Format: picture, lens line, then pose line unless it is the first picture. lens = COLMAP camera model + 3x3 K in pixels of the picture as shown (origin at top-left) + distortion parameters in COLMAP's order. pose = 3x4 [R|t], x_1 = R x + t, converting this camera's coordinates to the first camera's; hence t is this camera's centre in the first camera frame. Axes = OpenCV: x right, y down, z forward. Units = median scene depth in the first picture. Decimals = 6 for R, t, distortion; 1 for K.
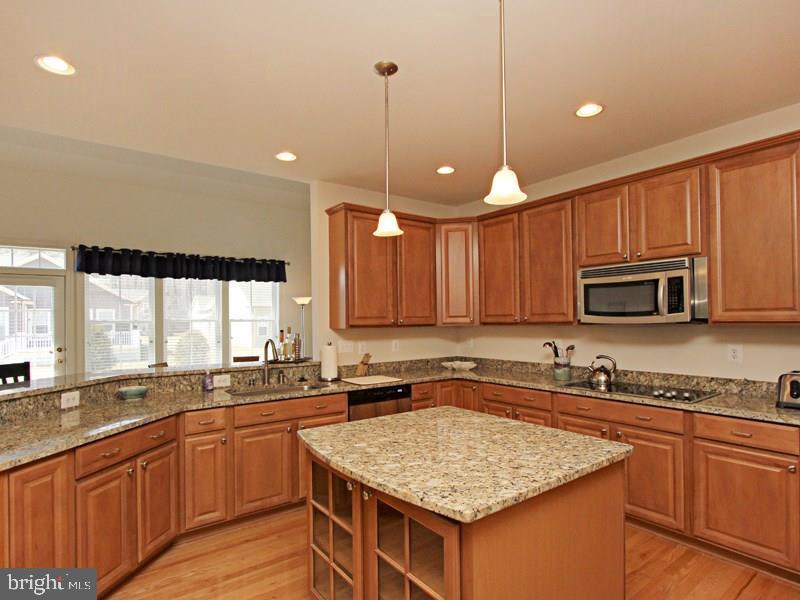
lens RADIAL K [[425.1, 0, 399.8], [0, 425.1, 317.9], [0, 0, 1]] dist [-0.015313, 0.002404]
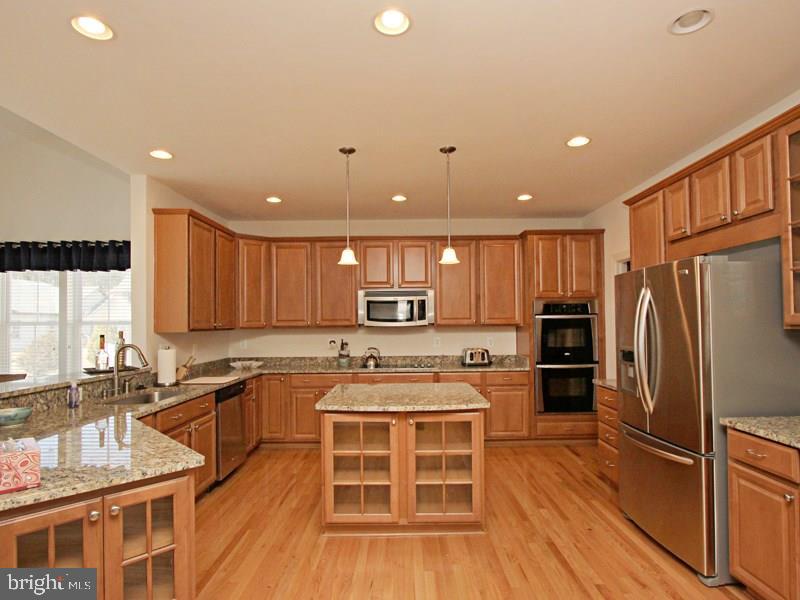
lens RADIAL K [[425.1, 0, 399.8], [0, 425.1, 317.9], [0, 0, 1]] dist [-0.015313, 0.002404]
pose [[0.609643, 0.015132, 0.792532, -0.734104], [-0.001774, 0.999841, -0.017726, 0.009769], [-0.792674, 0.009401, 0.609573, -0.017571]]
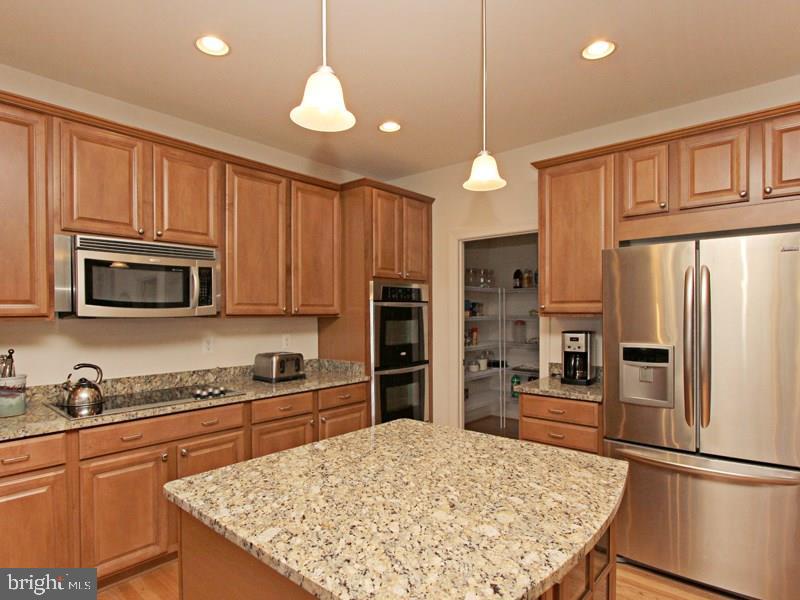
lens RADIAL K [[449.4, 0, 382.0], [0, 449.4, 318.1], [0, 0, 1]] dist [-0.010061, -0.000749]
pose [[-0.182118, -0.001035, 0.983276, -0.363025], [-0.001215, 0.999999, 0.000828, 0.013571], [-0.983276, -0.001044, -0.182119, 0.707105]]
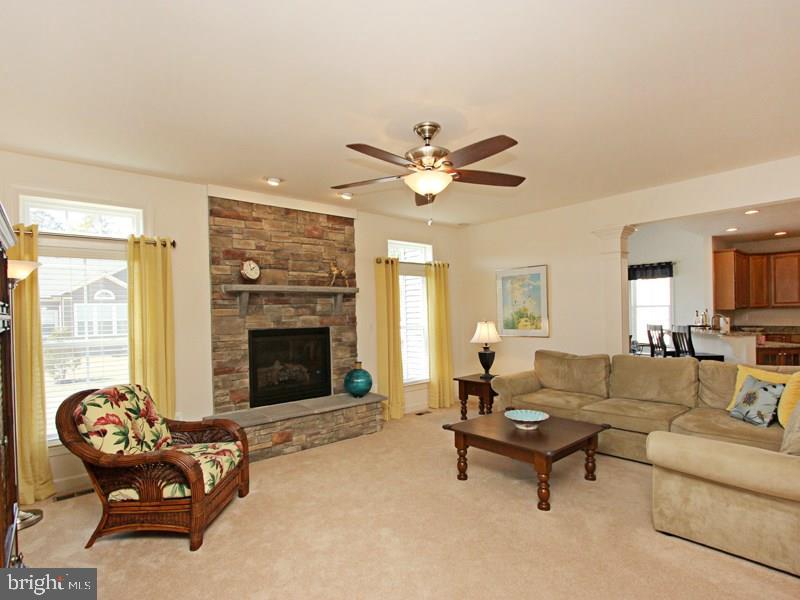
lens RADIAL K [[416.5, 0, 396.0], [0, 416.5, 314.7], [0, 0, 1]] dist [-0.000934, 0.000983]
pose [[0.998067, -0.013561, 0.060653, -2.261626], [0.012920, 0.999857, 0.010950, 0.006989], [-0.060793, -0.010145, 0.998099, -1.088059]]
